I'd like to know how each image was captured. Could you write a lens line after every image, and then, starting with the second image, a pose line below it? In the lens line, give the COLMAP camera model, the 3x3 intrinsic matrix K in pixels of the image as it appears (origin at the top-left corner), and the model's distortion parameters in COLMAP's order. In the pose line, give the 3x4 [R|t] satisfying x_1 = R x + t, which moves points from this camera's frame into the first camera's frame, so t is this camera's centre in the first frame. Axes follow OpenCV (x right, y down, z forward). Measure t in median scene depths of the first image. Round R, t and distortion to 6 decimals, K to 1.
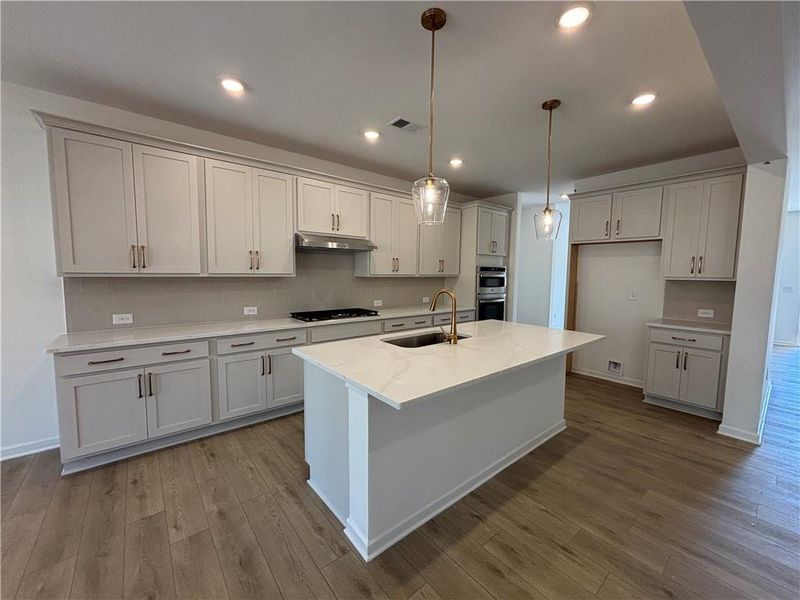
lens RADIAL K [[322.0, 0, 399.0], [0, 322.0, 299.1], [0, 0, 1]] dist [0.006354, -0.001084]
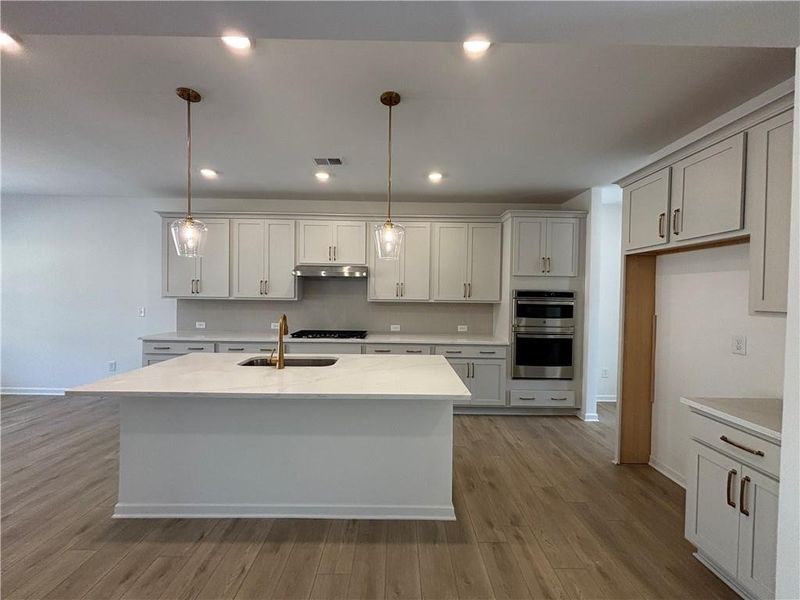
lens RADIAL K [[322.0, 0, 397.7], [0, 322.0, 297.8], [0, 0, 1]] dist [0.006354, -0.001084]
pose [[0.774204, 0.008939, -0.632873, 0.786303], [-0.058581, 0.996620, -0.057587, -0.032546], [0.630219, 0.081658, 0.772111, 0.311658]]
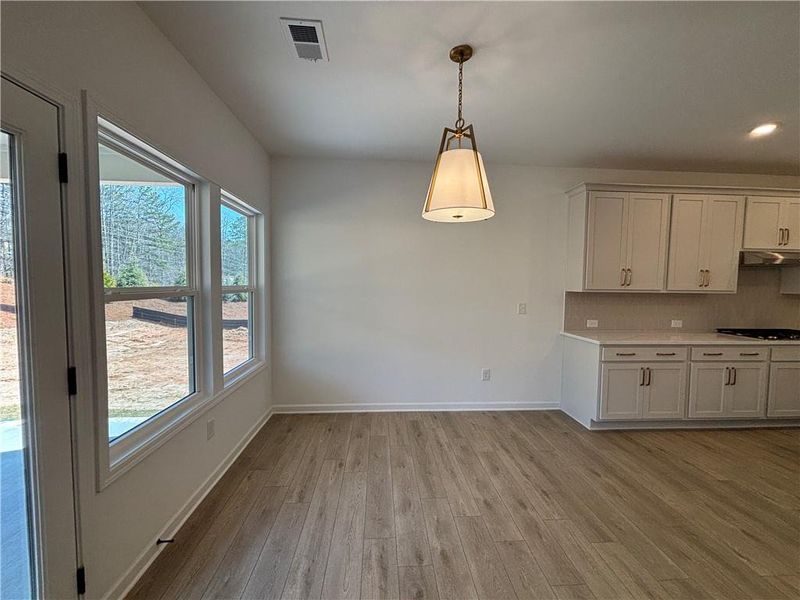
lens RADIAL K [[322.0, 0, 404.1], [0, 322.0, 299.5], [0, 0, 1]] dist [0.006354, -0.001084]
pose [[0.816632, 0.028114, -0.576474, -0.616918], [-0.051672, 0.998363, -0.024510, 0.029785], [0.574842, 0.049803, 0.816748, -0.459878]]
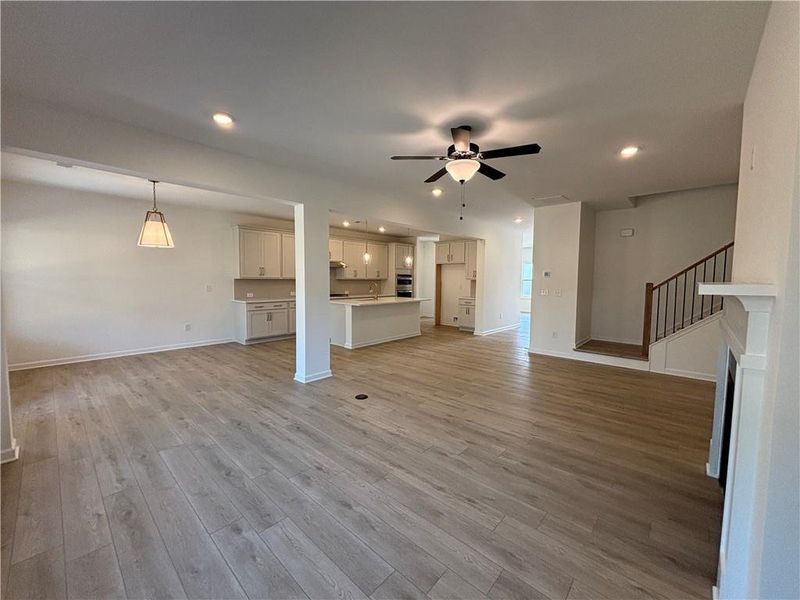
lens RADIAL K [[322.0, 0, 401.7], [0, 322.0, 298.1], [0, 0, 1]] dist [0.006354, -0.001084]
pose [[0.989446, -0.011136, 0.144477, -0.021998], [0.014230, 0.999691, -0.020406, 0.132553], [-0.144205, 0.022246, 0.989298, -1.484069]]
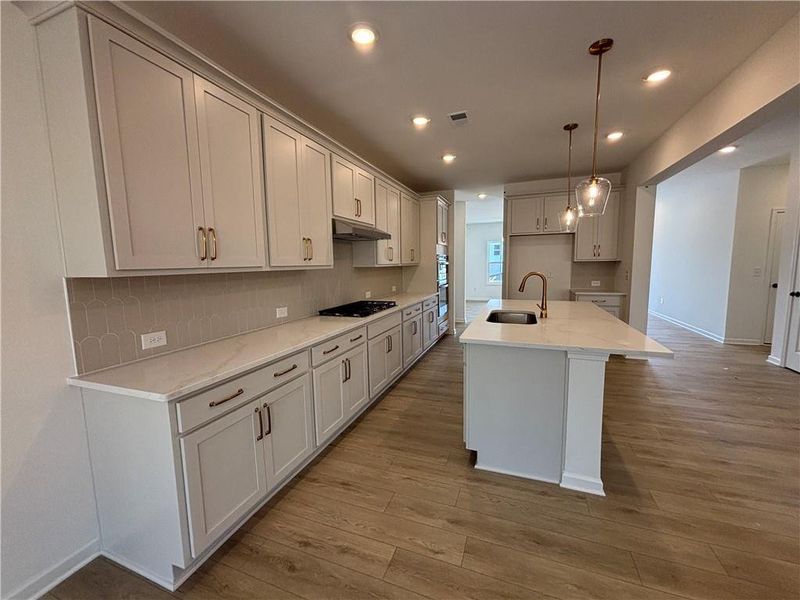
lens RADIAL K [[322.0, 0, 401.1], [0, 322.0, 298.8], [0, 0, 1]] dist [0.006354, -0.001084]
pose [[0.865925, -0.081722, 0.493453, -0.628025], [0.069840, 0.996652, 0.042502, -0.012471], [-0.495275, -0.002341, 0.868733, 0.159256]]
